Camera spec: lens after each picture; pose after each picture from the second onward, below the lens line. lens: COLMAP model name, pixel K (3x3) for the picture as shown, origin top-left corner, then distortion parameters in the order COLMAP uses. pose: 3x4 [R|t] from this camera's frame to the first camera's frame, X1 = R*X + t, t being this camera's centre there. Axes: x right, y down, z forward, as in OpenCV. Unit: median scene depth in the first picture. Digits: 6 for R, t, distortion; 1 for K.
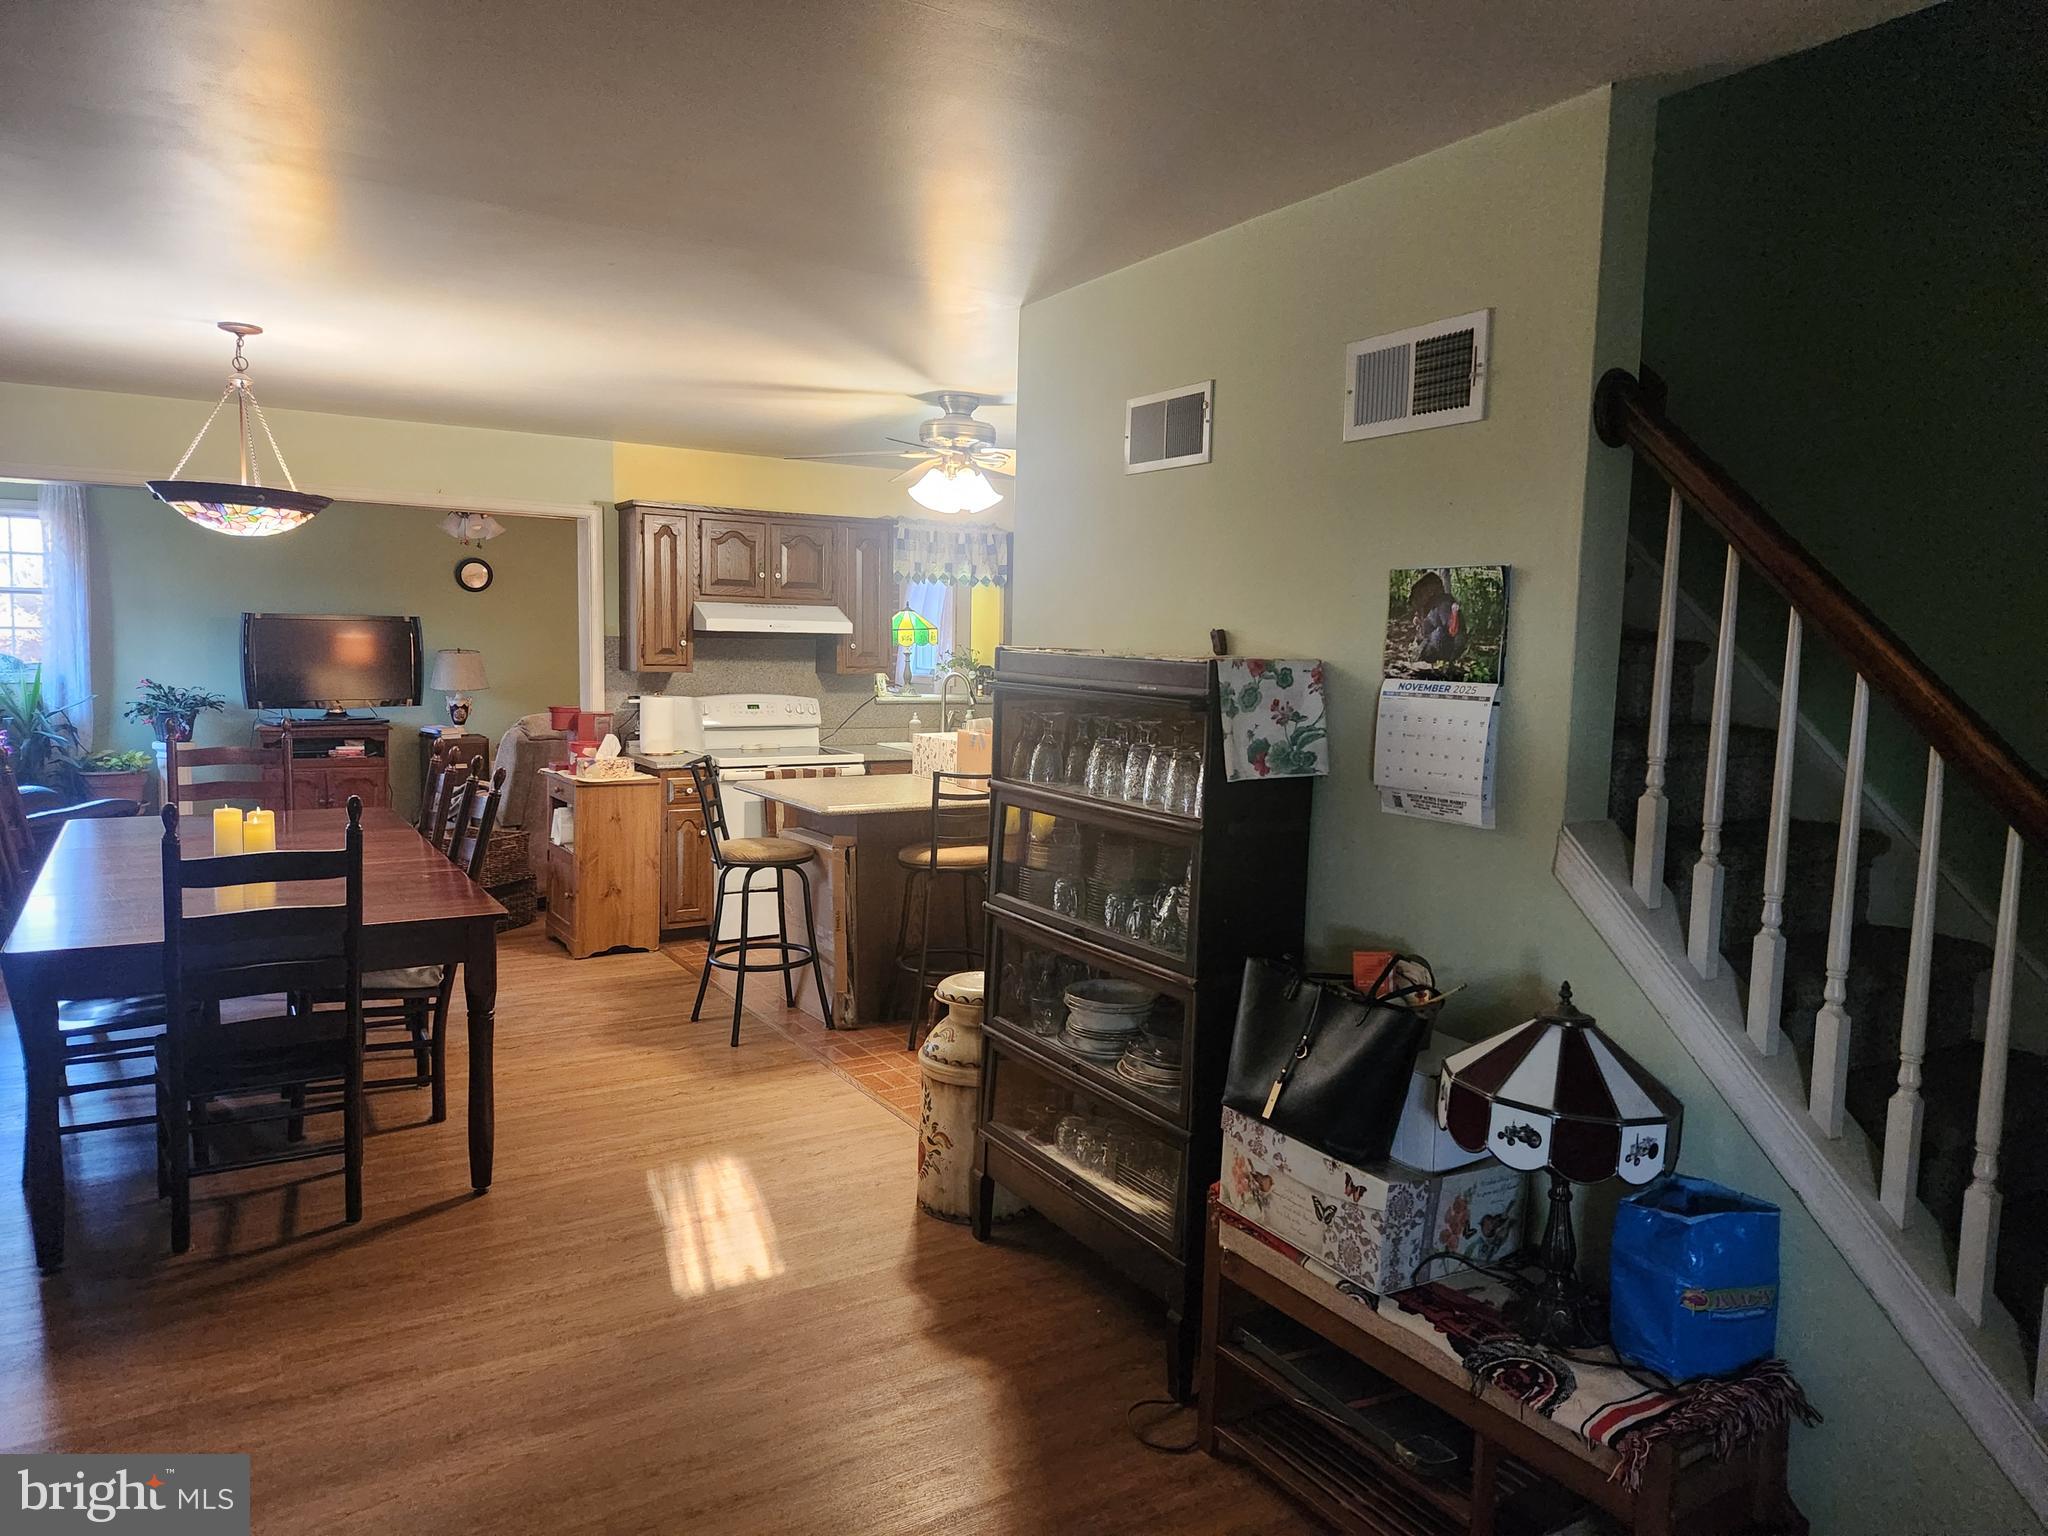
lens RADIAL K [[1369.4, 0, 1073.1], [0, 1369.4, 757.0], [0, 0, 1]] dist [0.062255, -0.056238]
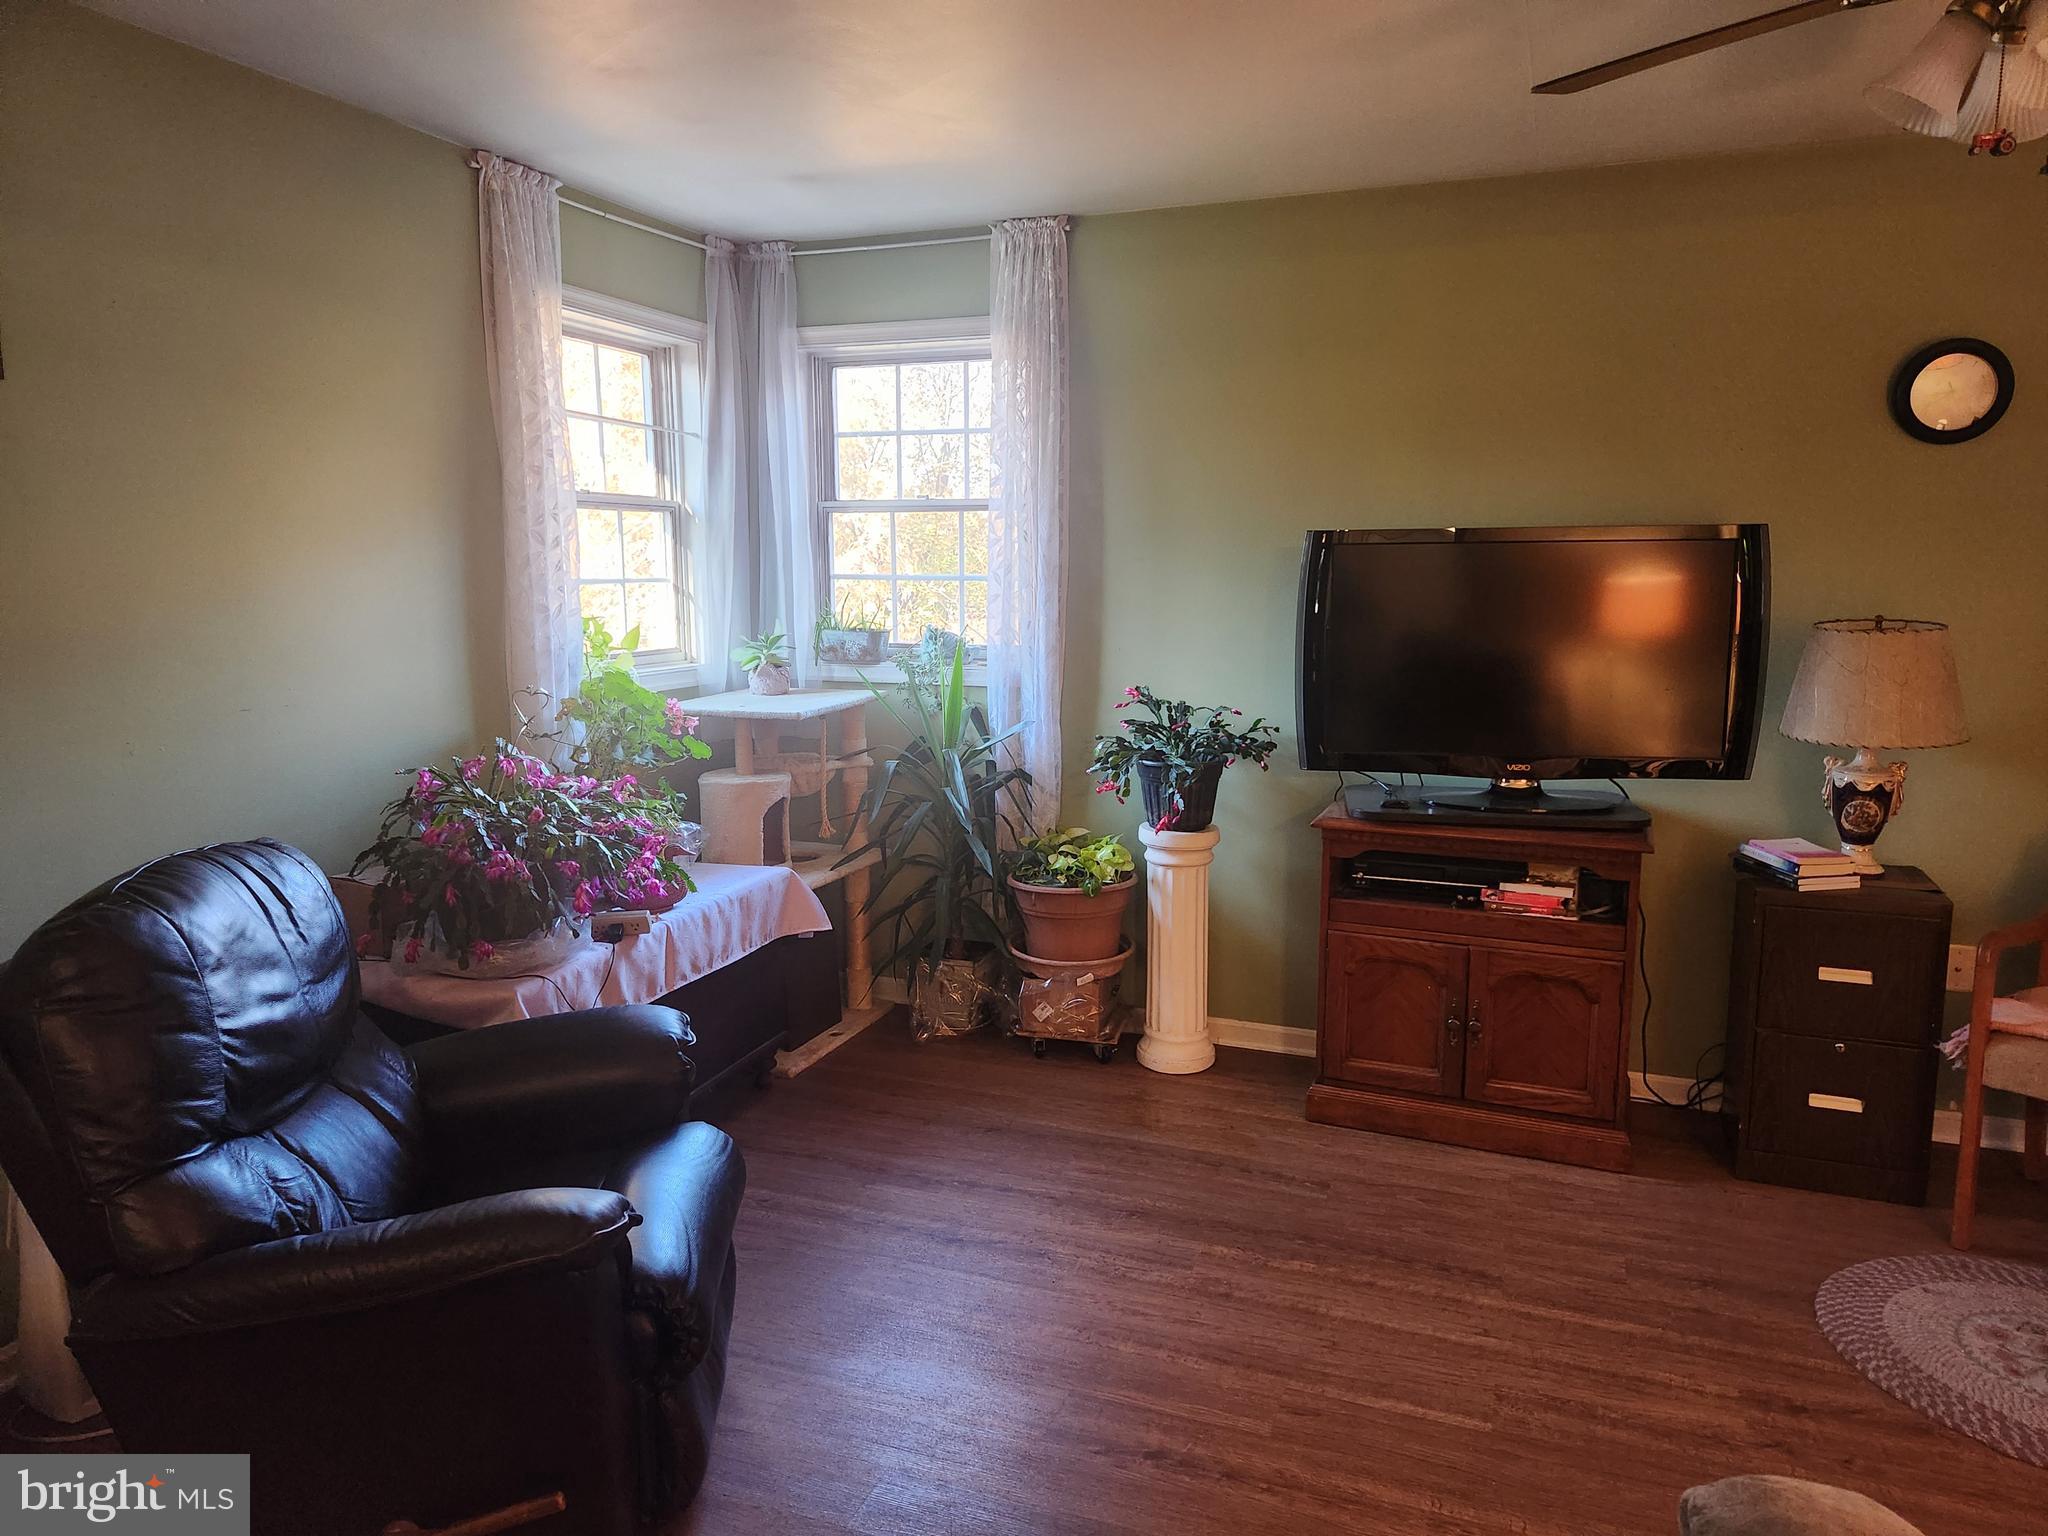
lens RADIAL K [[1369.4, 0, 1028.9], [0, 1369.4, 751.4], [0, 0, 1]] dist [0.062255, -0.056238]
pose [[0.587076, 0.085840, -0.804968, -0.392999], [-0.054101, 0.996299, 0.066787, -0.076263], [0.807722, 0.004341, 0.589548, 0.858984]]
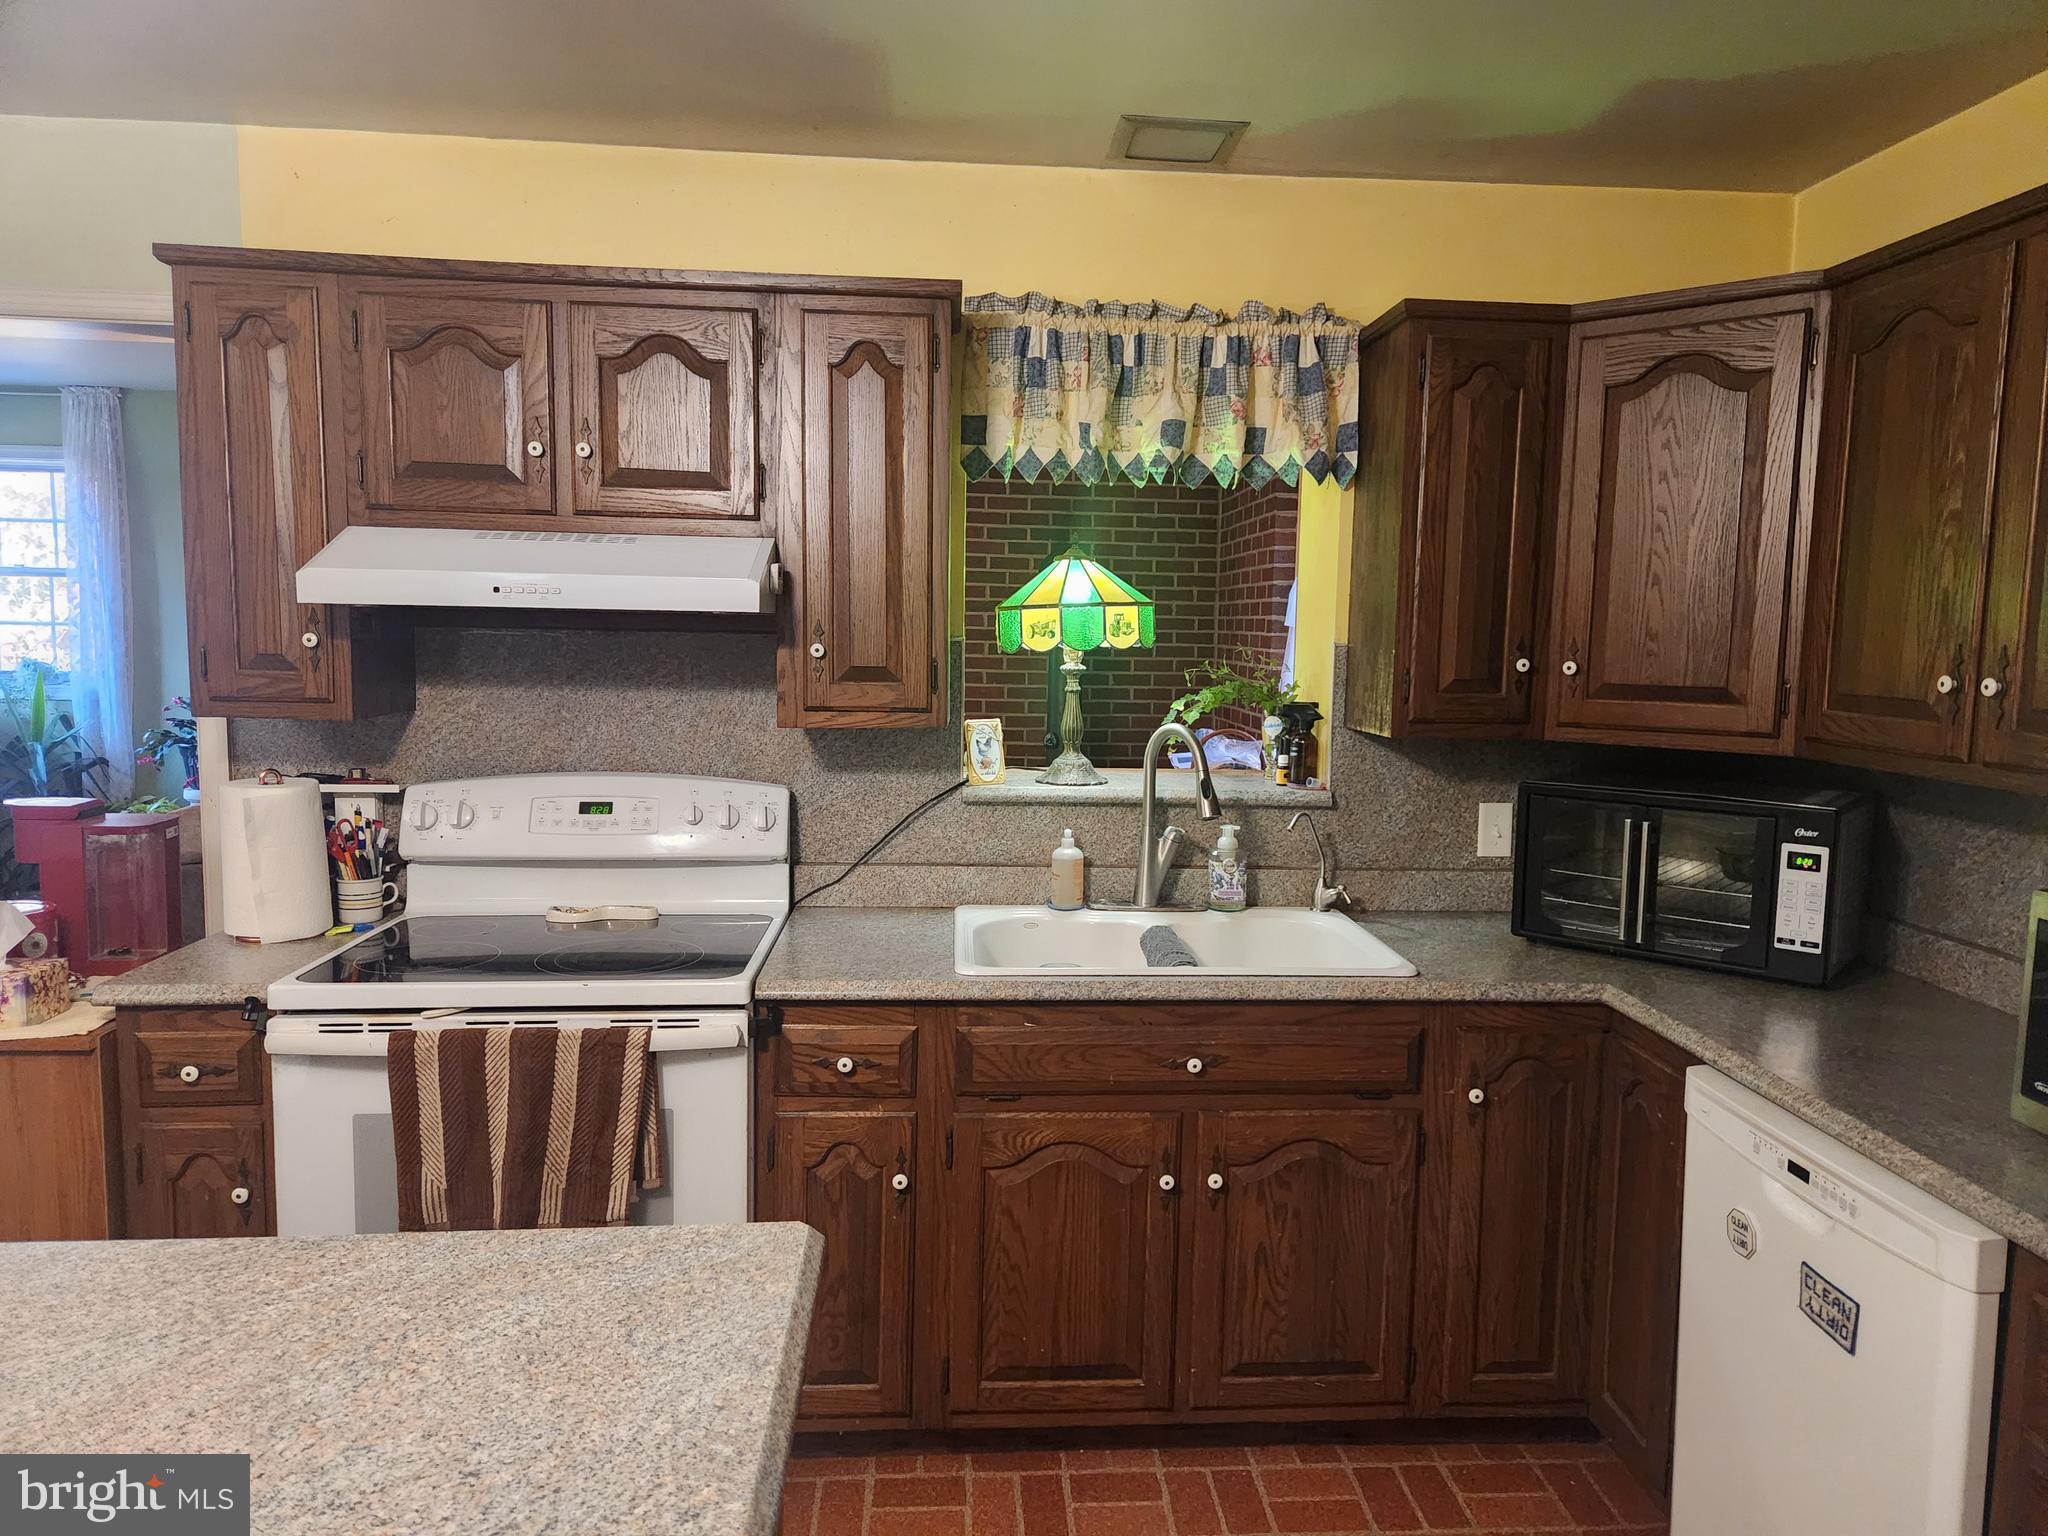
lens RADIAL K [[1369.4, 0, 1049.5], [0, 1369.4, 767.7], [0, 0, 1]] dist [0.062255, -0.056238]
pose [[0.876268, 0.042942, -0.479907, 0.063592], [-0.041053, 0.999053, 0.014435, -0.058859], [0.480073, 0.007053, 0.877200, 0.728071]]
